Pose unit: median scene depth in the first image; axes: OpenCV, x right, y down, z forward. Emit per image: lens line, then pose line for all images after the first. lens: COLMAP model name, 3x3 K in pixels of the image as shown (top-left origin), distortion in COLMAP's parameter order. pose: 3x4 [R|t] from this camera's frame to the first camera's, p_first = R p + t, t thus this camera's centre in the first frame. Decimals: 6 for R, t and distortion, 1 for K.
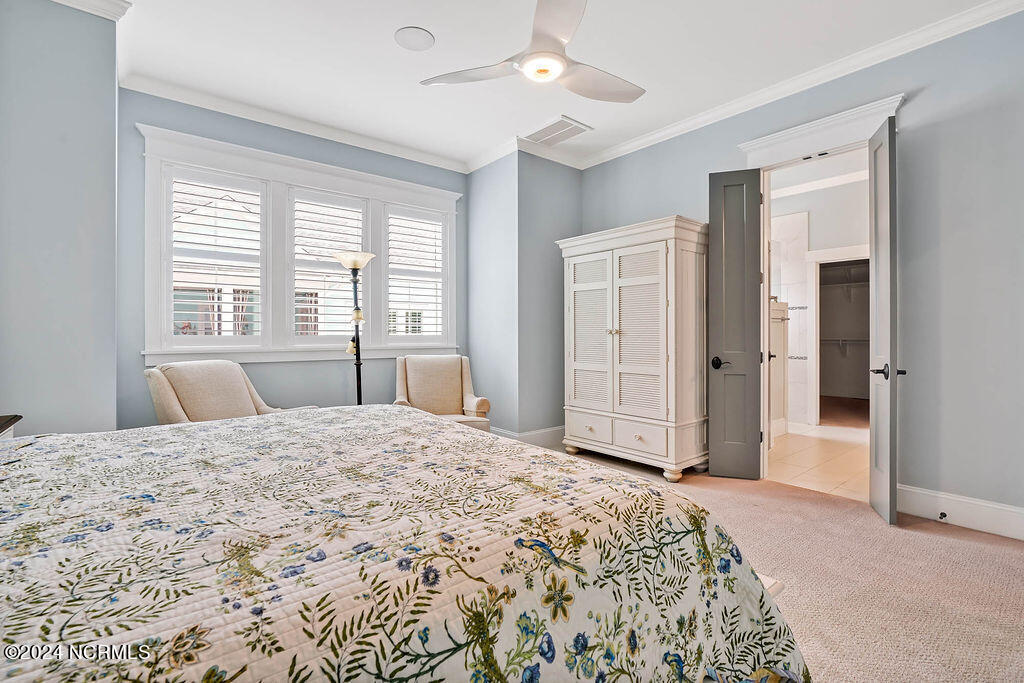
lens RADIAL K [[468.0, 0, 549.0], [0, 468.0, 336.0], [0, 0, 1]] dist [-0.019802, 0.007397]
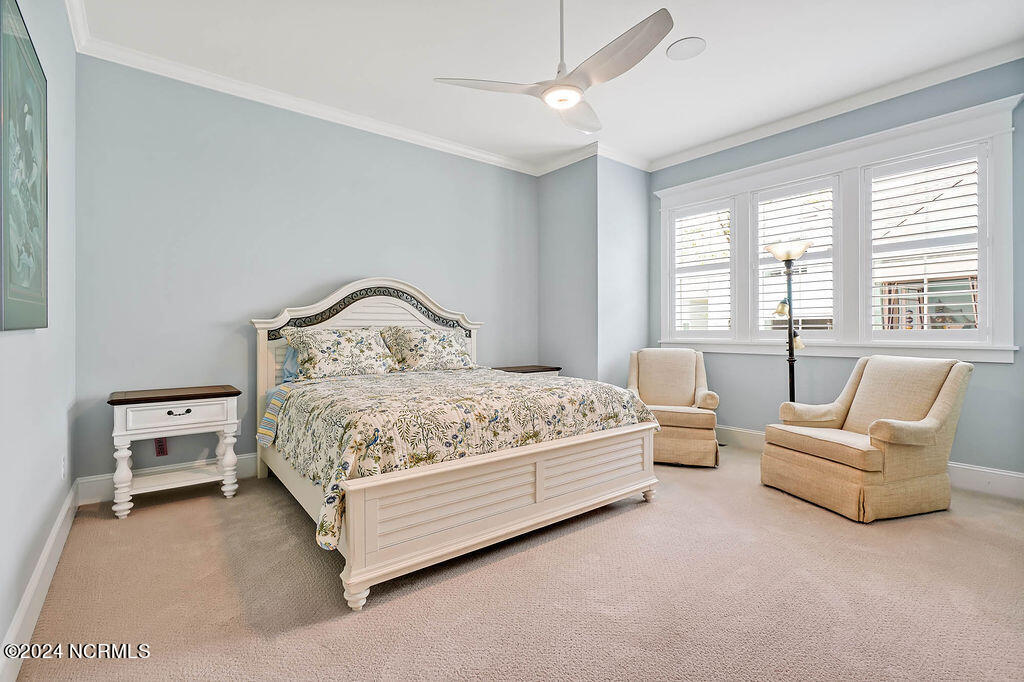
lens RADIAL K [[468.0, 0, 515.0], [0, 468.0, 335.8], [0, 0, 1]] dist [-0.019802, 0.007397]
pose [[-0.039221, 0.013792, -0.999135, 0.498363], [0.000032, 0.999905, 0.013802, -0.002621], [0.999231, 0.000510, -0.039218, 0.433646]]
